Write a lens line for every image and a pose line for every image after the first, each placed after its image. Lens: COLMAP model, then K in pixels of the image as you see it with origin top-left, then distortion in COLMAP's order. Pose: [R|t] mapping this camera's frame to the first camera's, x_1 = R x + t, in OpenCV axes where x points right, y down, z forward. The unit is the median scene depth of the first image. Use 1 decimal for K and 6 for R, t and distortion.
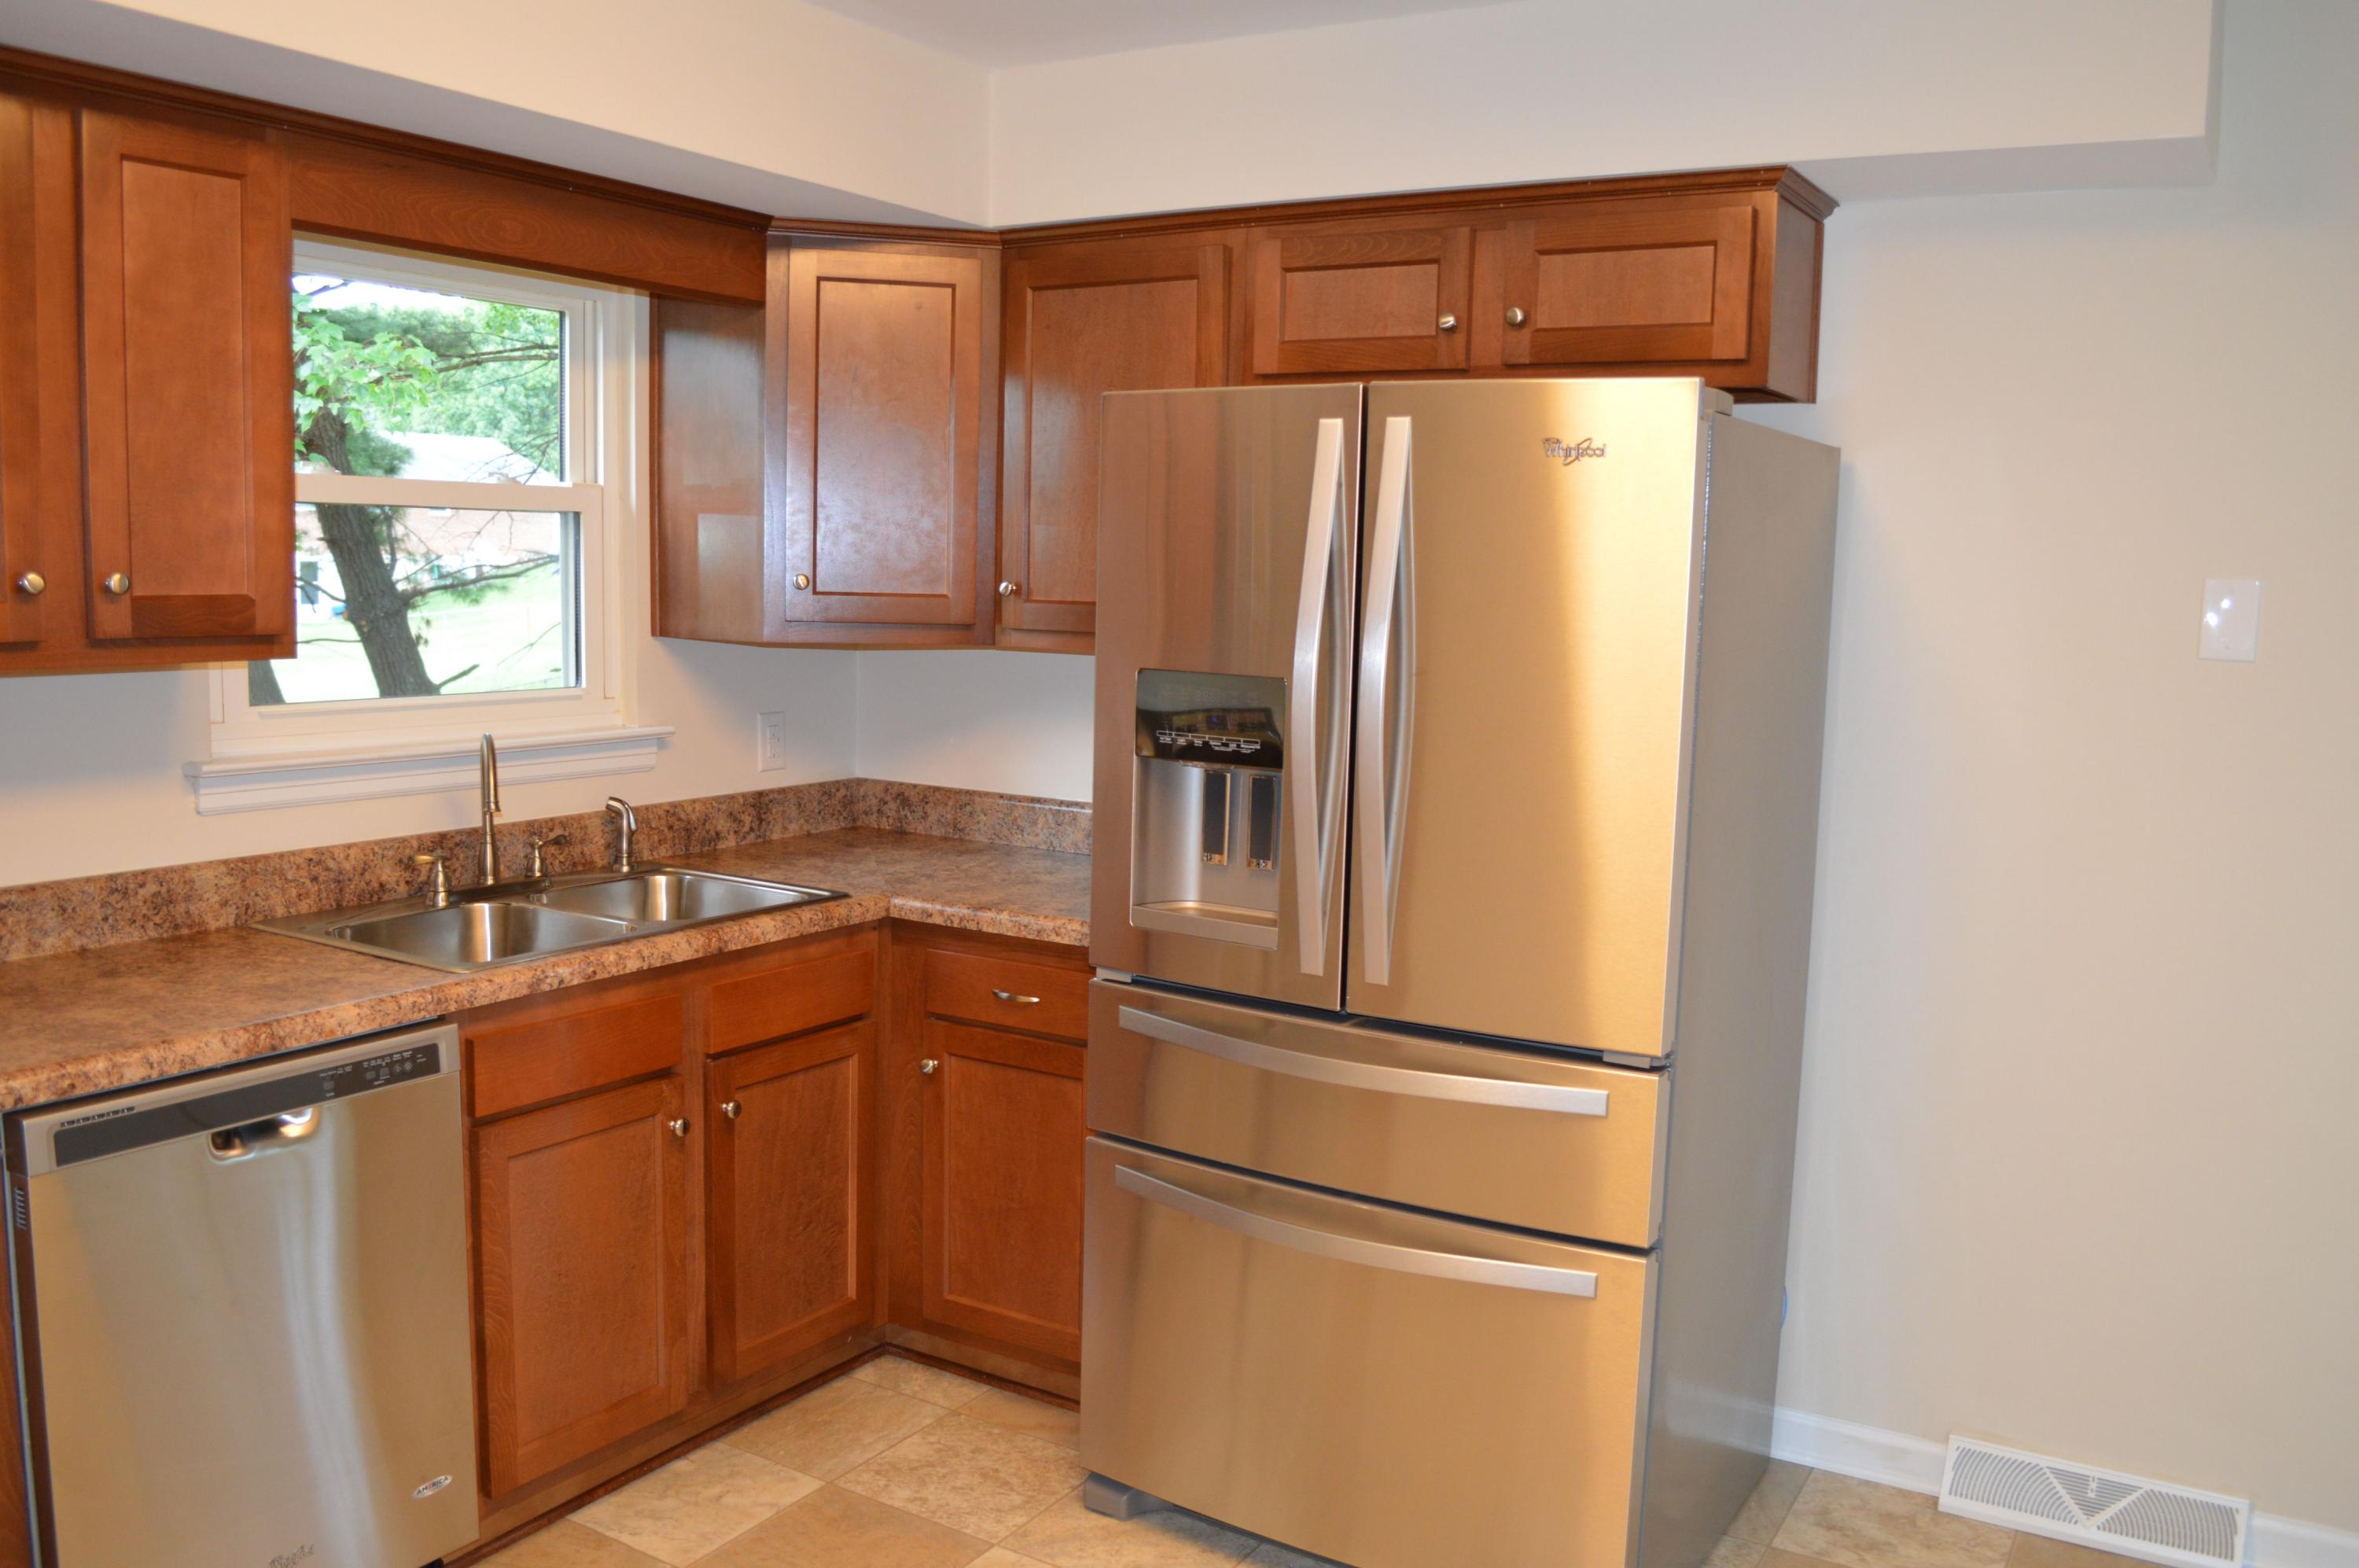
lens RADIAL K [[1885.5, 0, 1179.5], [0, 1885.5, 784.0], [0, 0, 1]] dist [-0.083551, 0.014032]
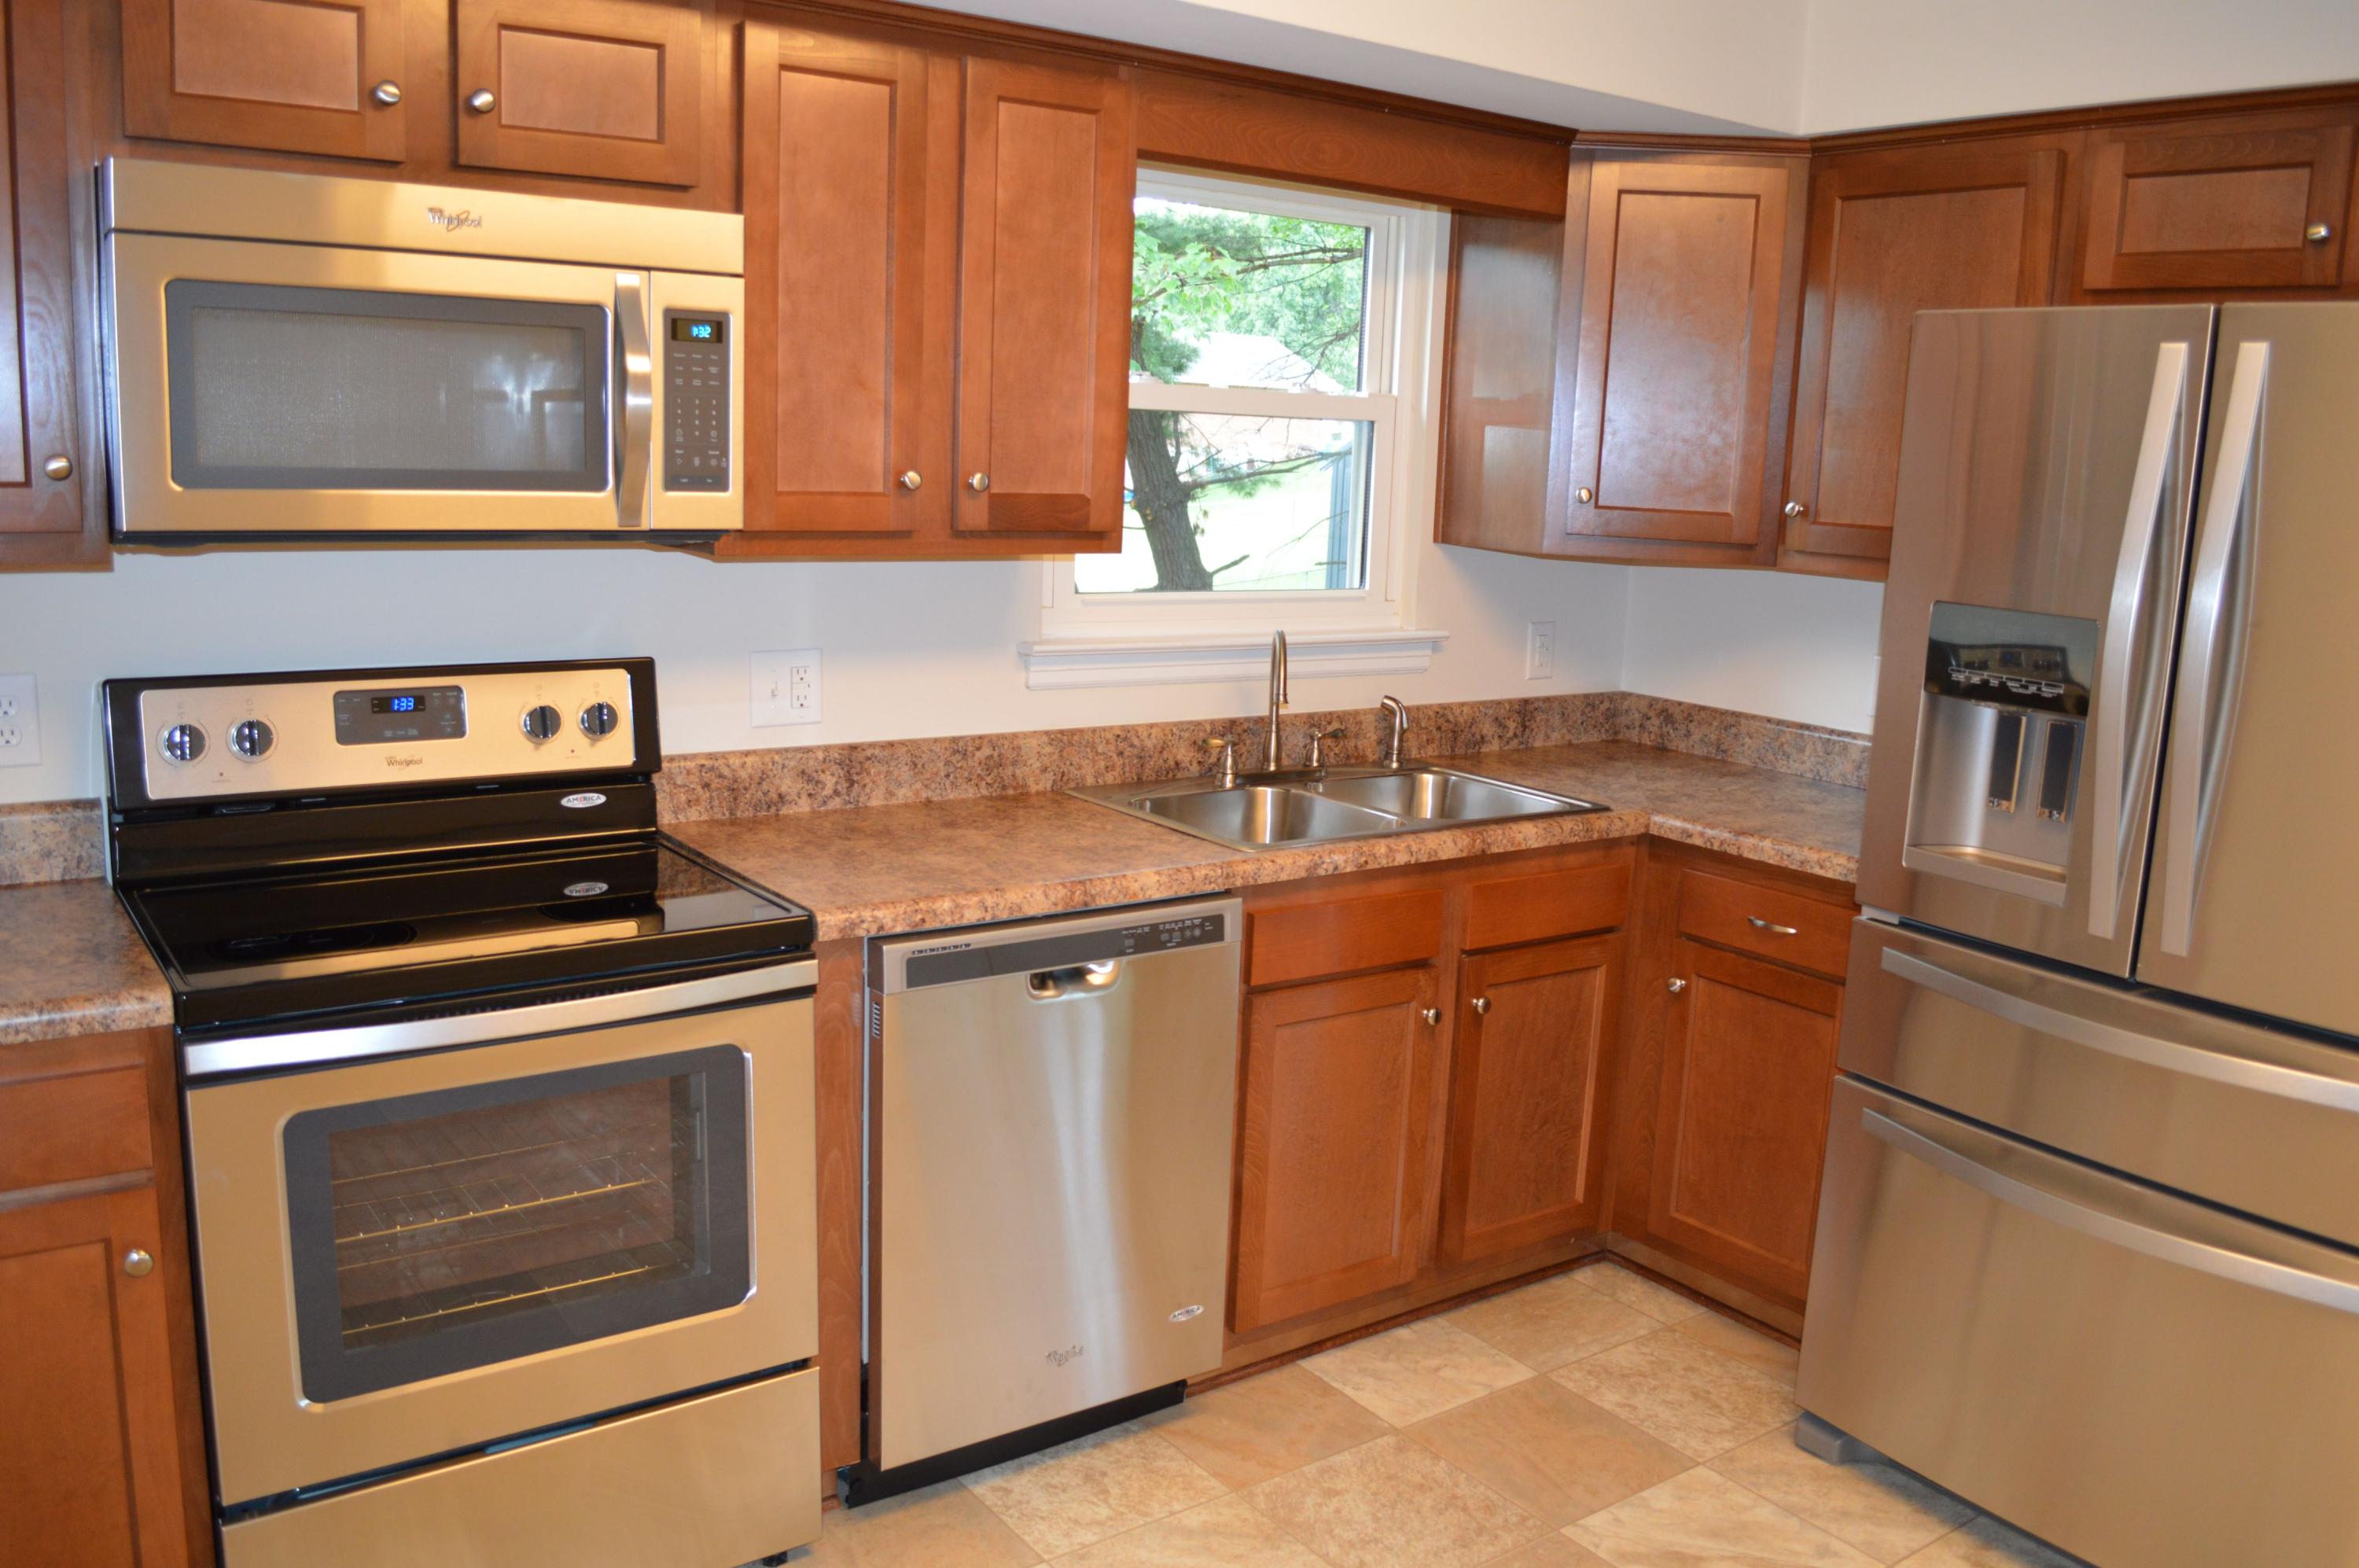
lens RADIAL K [[1885.5, 0, 1179.5], [0, 1885.5, 784.0], [0, 0, 1]] dist [-0.083551, 0.014032]
pose [[0.923095, 0.082009, -0.375727, -0.011845], [-0.062533, 0.996004, 0.063763, -0.004217], [0.379455, -0.035364, 0.924534, -0.022499]]
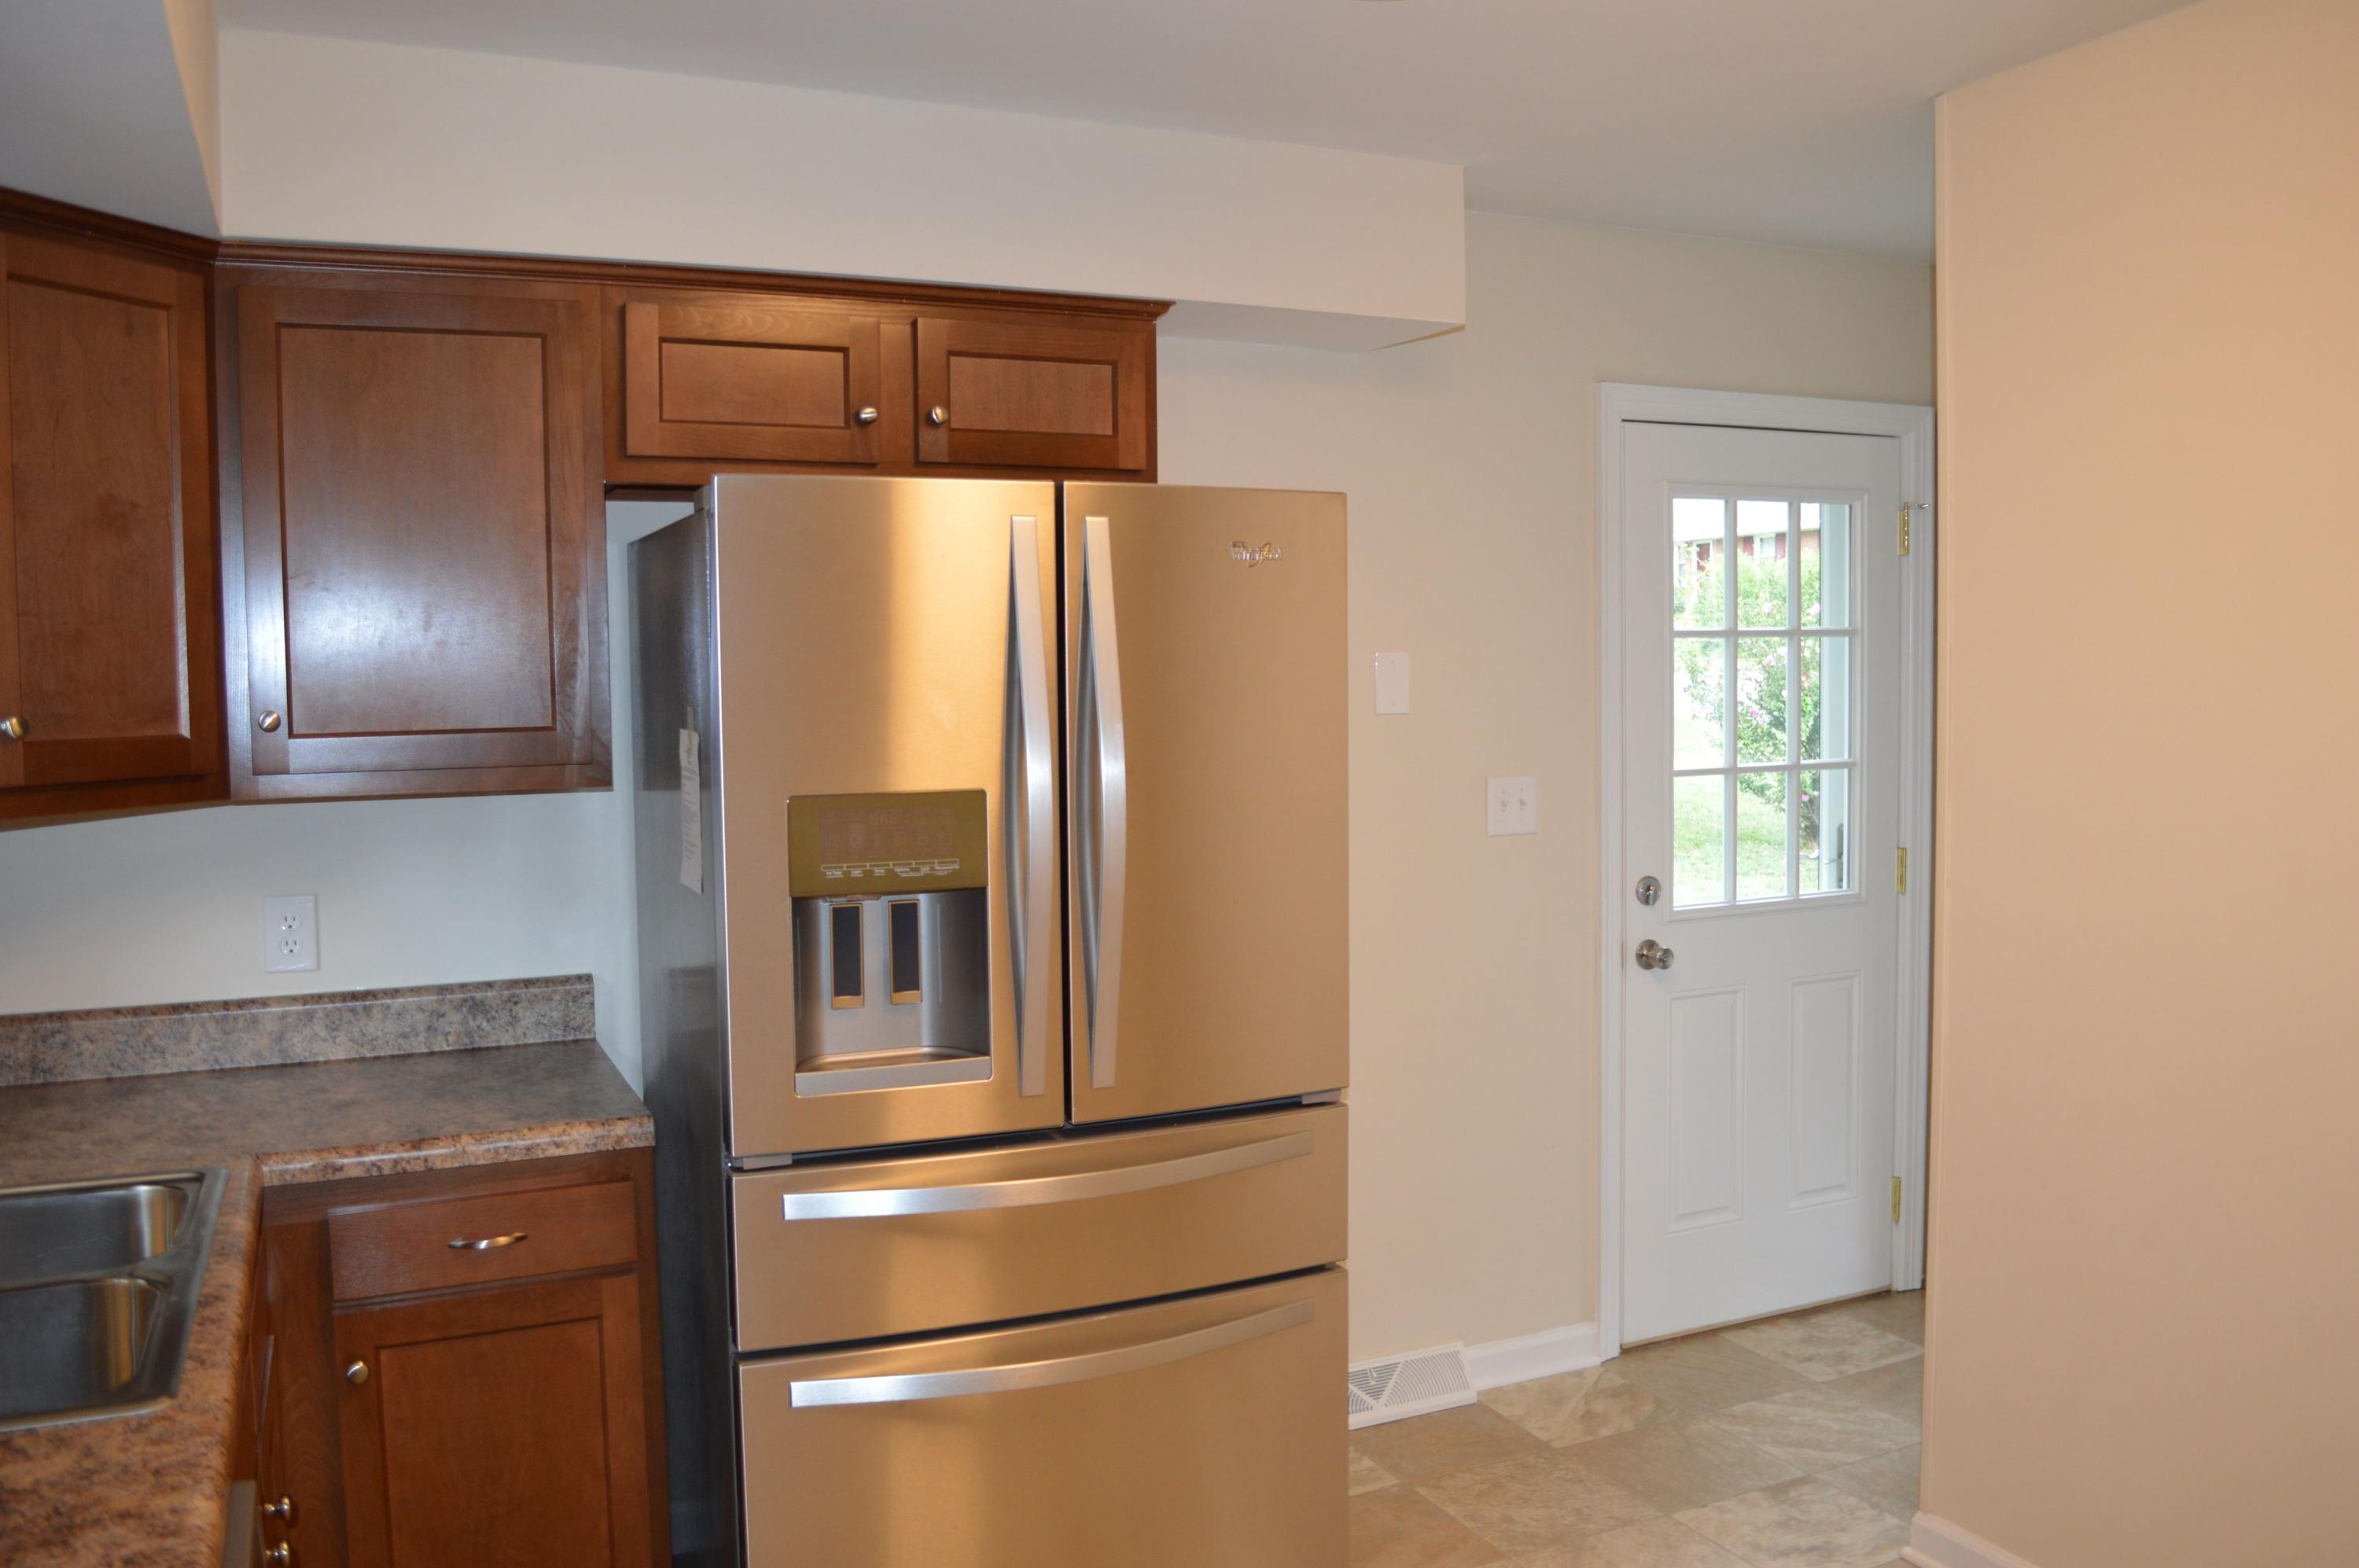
lens RADIAL K [[1885.5, 0, 1179.5], [0, 1885.5, 784.0], [0, 0, 1]] dist [-0.083551, 0.014032]
pose [[0.551319, -0.083701, 0.830085, -0.565549], [0.123350, 0.992198, 0.018122, -0.053994], [-0.825126, 0.092400, 0.557342, 0.336304]]
